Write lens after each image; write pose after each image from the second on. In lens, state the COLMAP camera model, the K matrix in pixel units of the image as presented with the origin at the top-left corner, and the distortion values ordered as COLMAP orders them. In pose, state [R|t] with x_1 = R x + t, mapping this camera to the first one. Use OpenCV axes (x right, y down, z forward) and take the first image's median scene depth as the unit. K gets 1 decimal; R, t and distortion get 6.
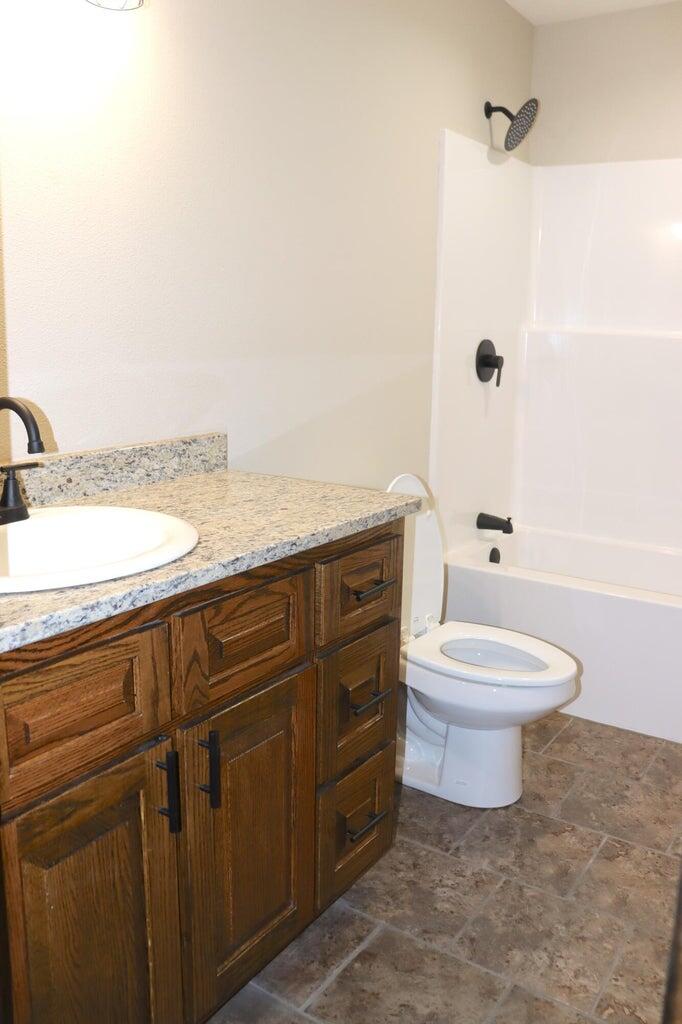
lens RADIAL K [[871.6, 0, 352.0], [0, 871.6, 496.6], [0, 0, 1]] dist [-0.171505, 0.169347]
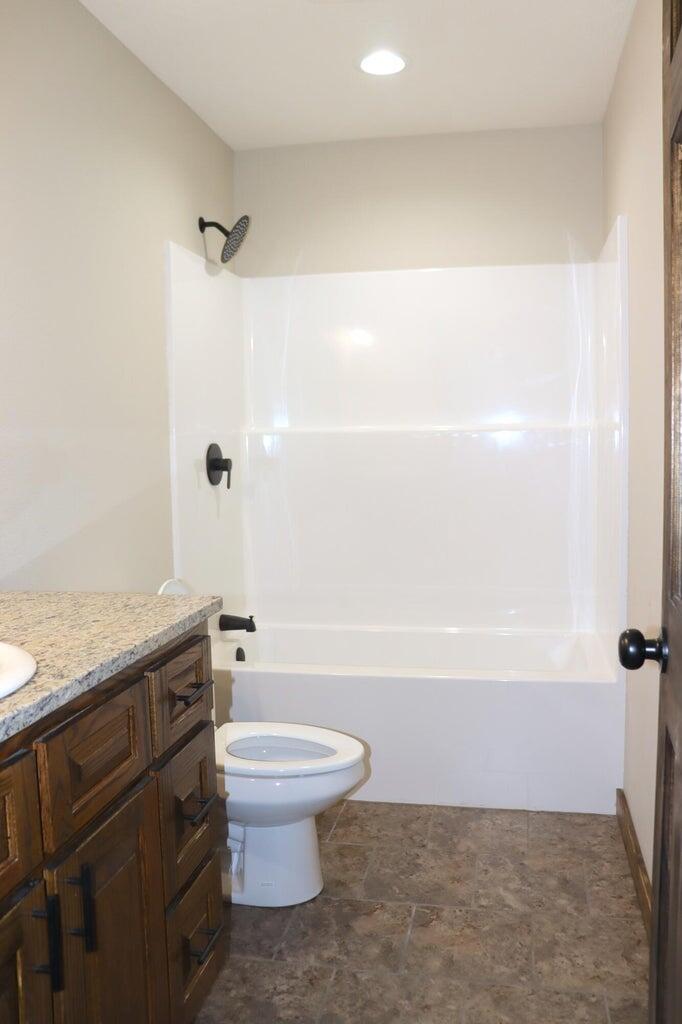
lens RADIAL K [[871.6, 0, 352.0], [0, 871.6, 496.6], [0, 0, 1]] dist [-0.171505, 0.169347]
pose [[0.922955, -0.066481, 0.379122, -0.137323], [0.113476, 0.988191, -0.102968, 0.006572], [-0.367800, 0.138056, 0.919600, 0.009214]]
